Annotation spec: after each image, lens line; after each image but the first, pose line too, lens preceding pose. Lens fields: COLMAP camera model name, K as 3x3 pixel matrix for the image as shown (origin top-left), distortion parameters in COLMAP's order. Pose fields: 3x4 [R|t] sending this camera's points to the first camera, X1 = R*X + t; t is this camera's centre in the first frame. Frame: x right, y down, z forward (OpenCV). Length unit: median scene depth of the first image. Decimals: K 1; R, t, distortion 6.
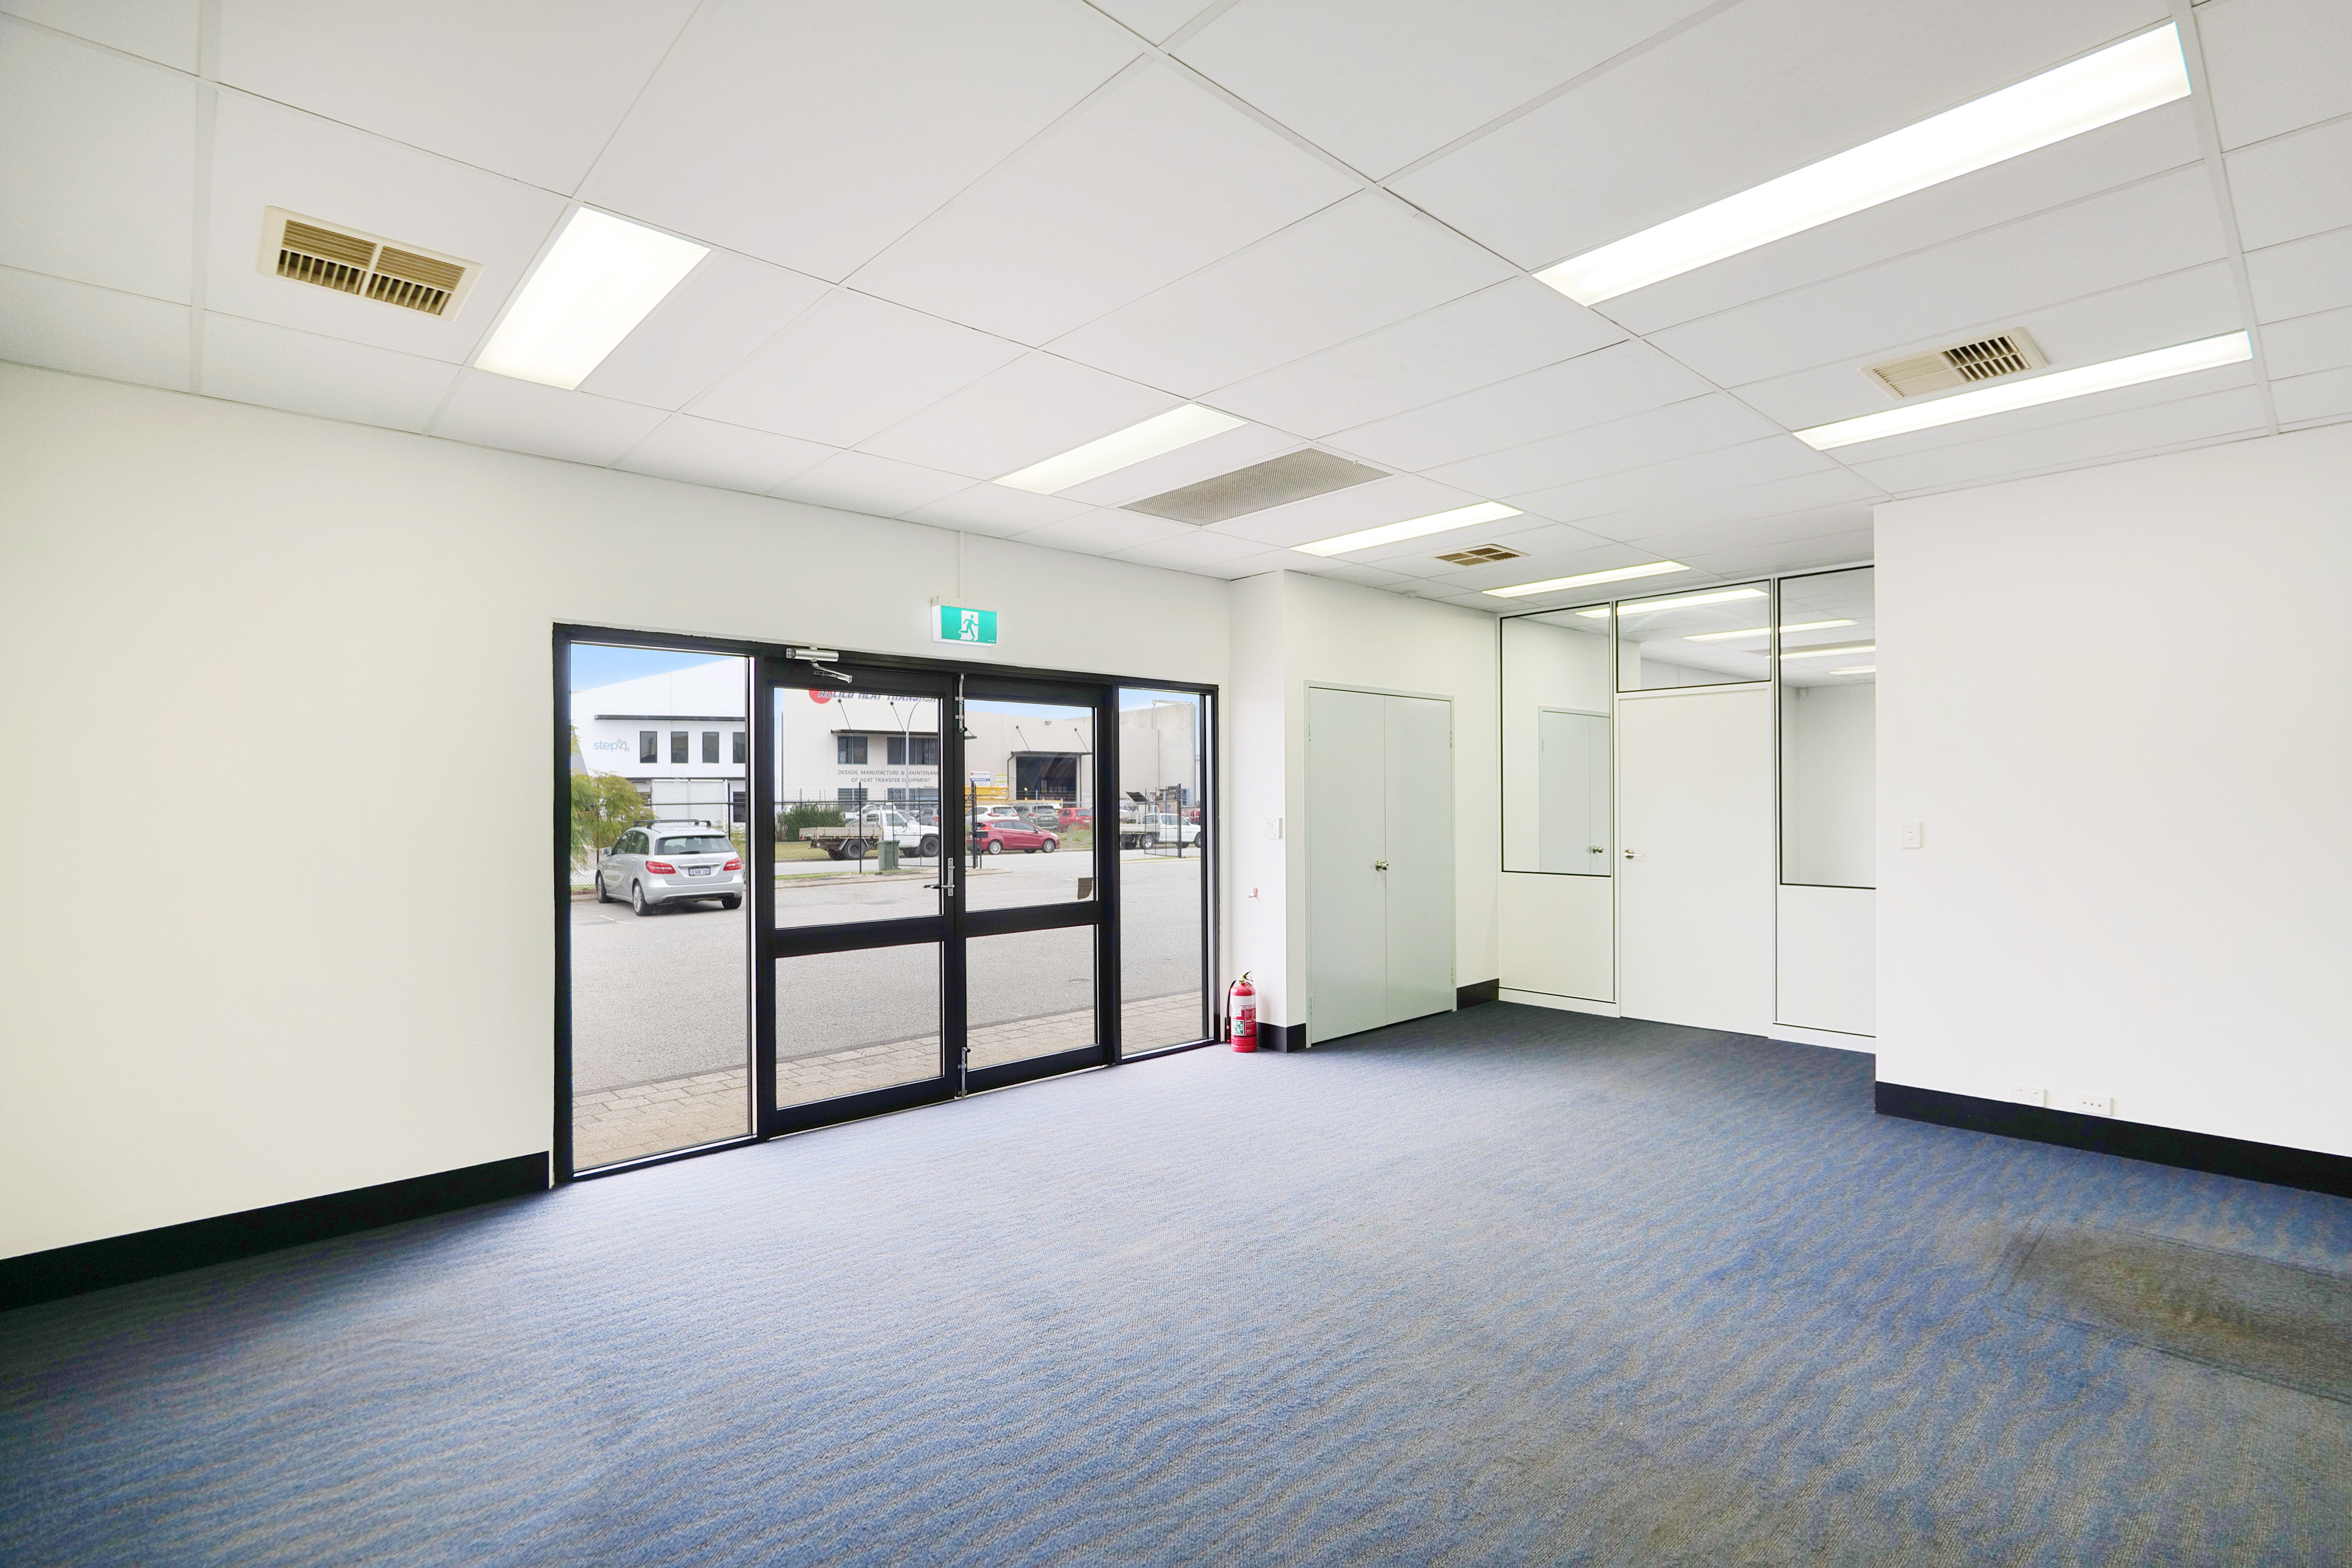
lens RADIAL K [[1104.0, 0, 1177.3], [0, 1104.0, 792.2], [0, 0, 1]] dist [-0.011504, 0.000931]
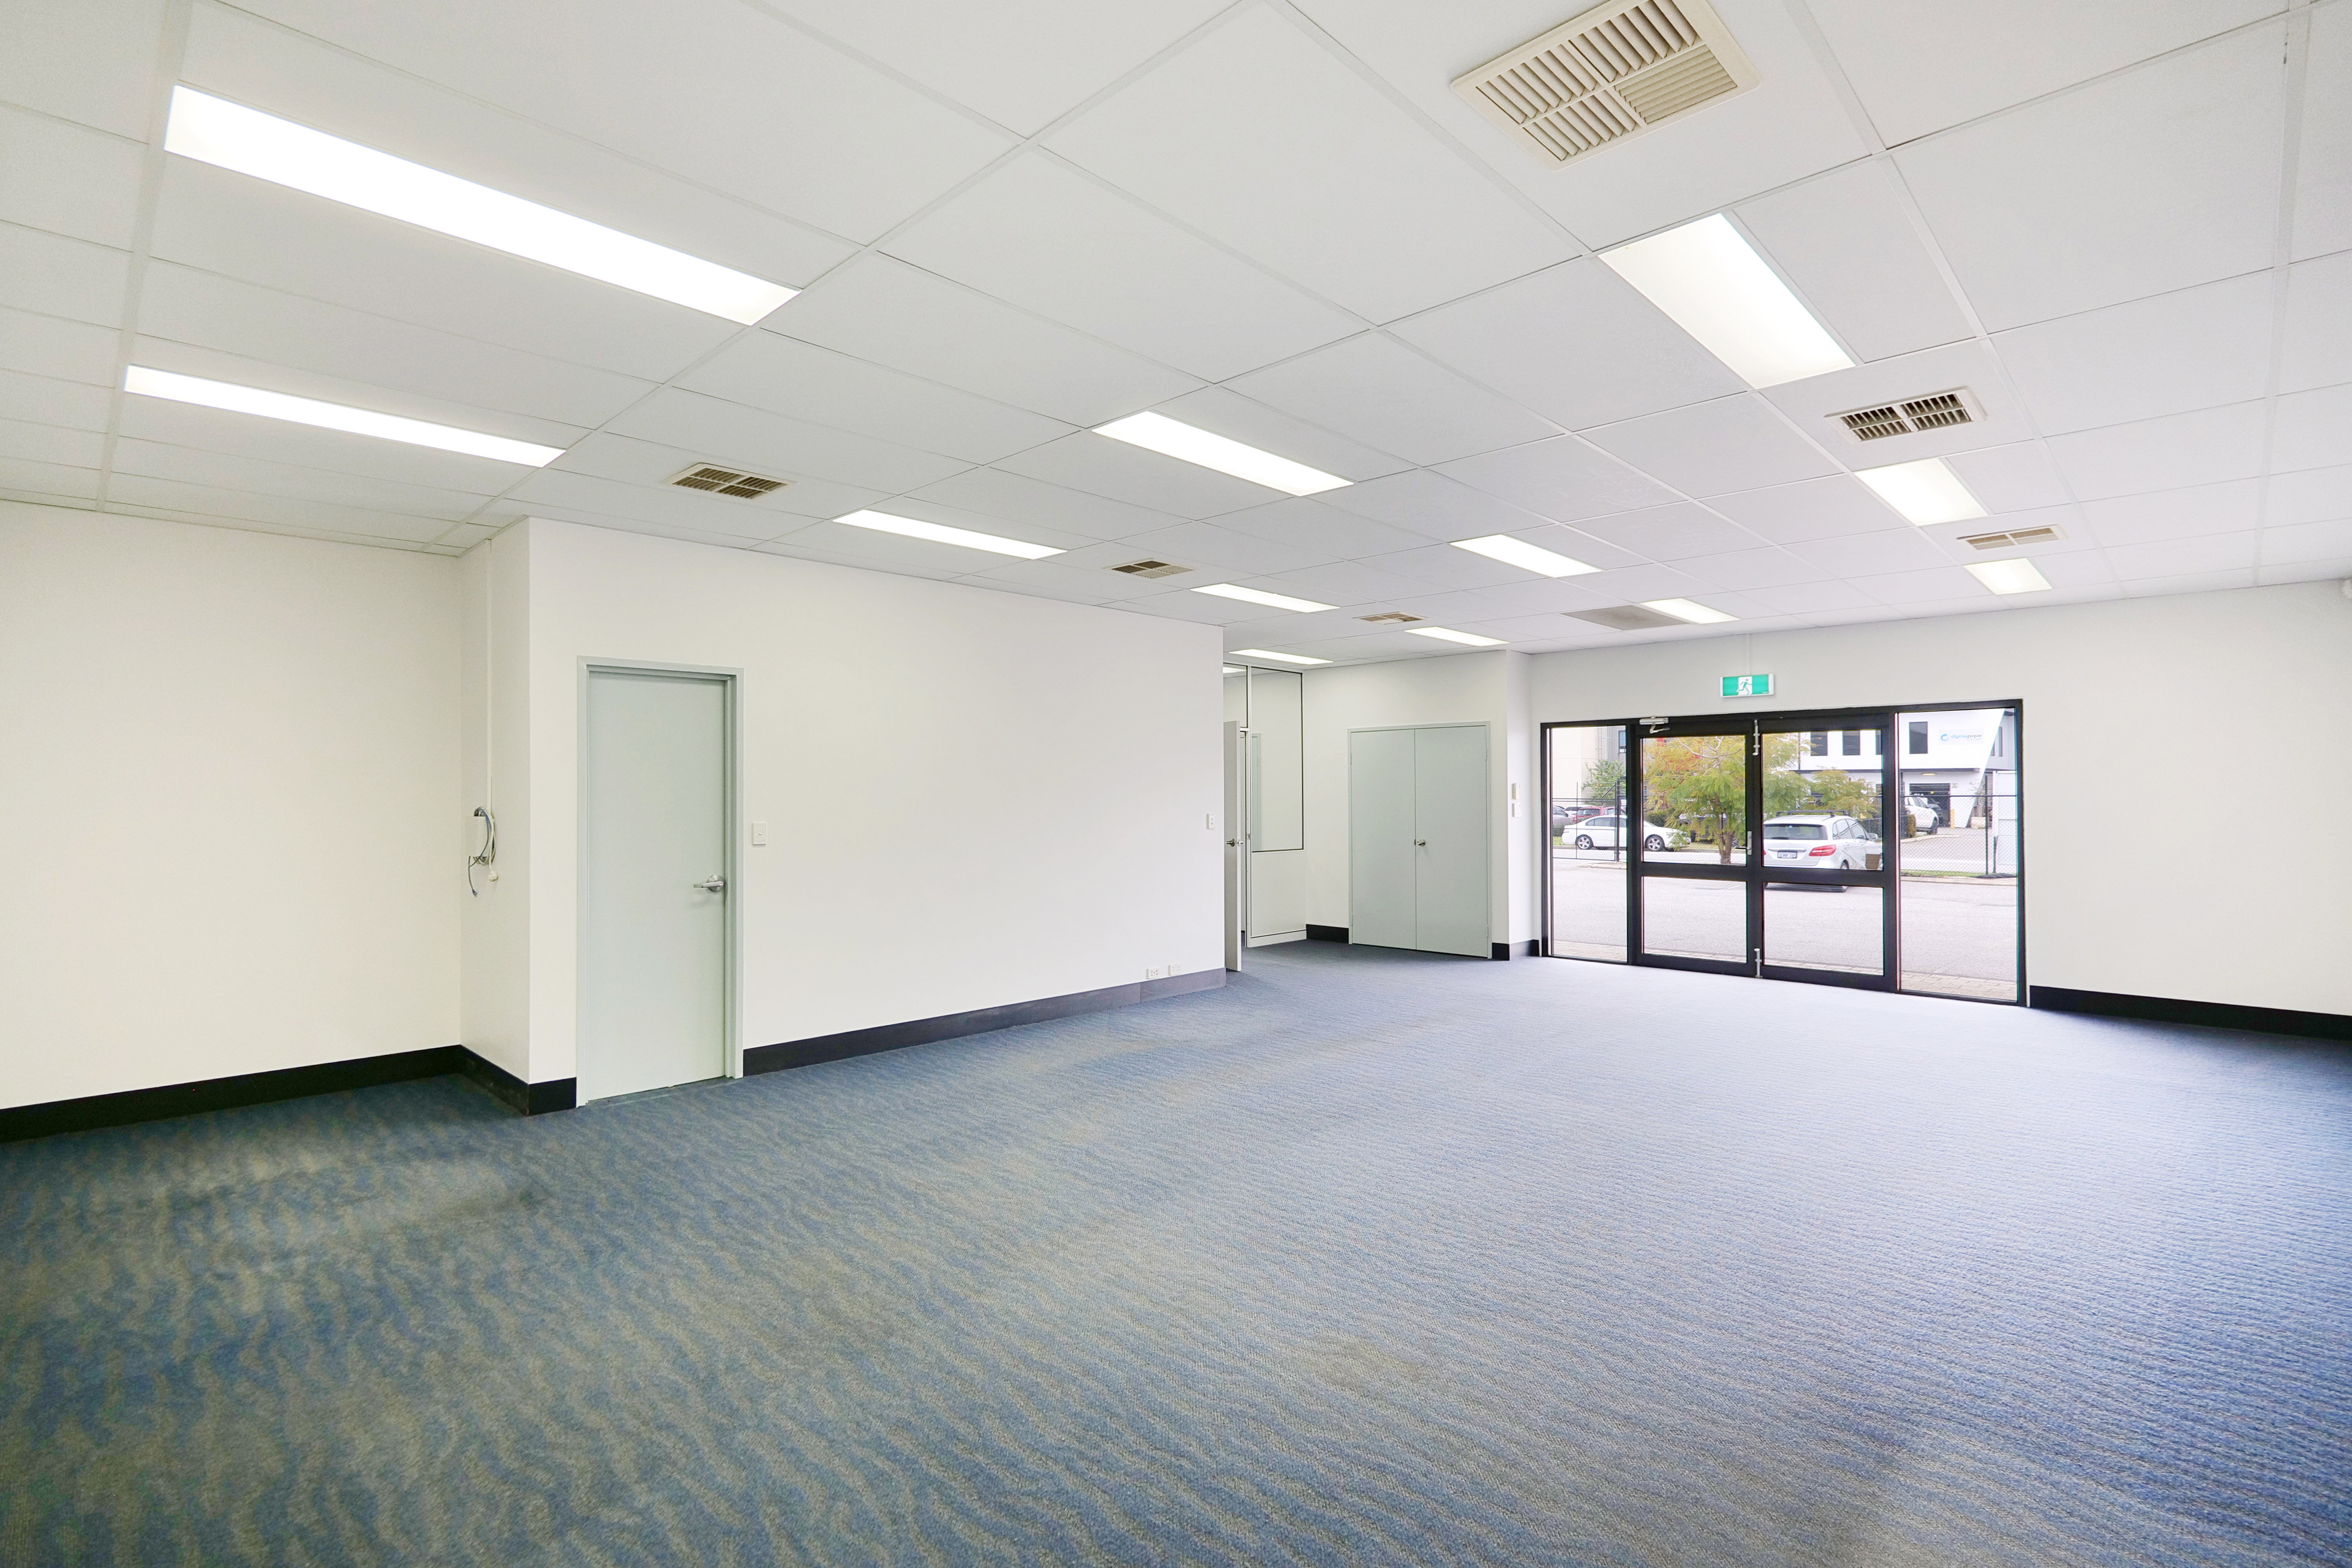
lens RADIAL K [[1104.0, 0, 1177.3], [0, 1104.0, 792.2], [0, 0, 1]] dist [-0.011504, 0.000931]
pose [[0.042354, -0.007970, -0.999071, 1.562043], [-0.001473, 0.999967, -0.008039, 0.016585], [0.999102, 0.001812, 0.042341, 0.080280]]
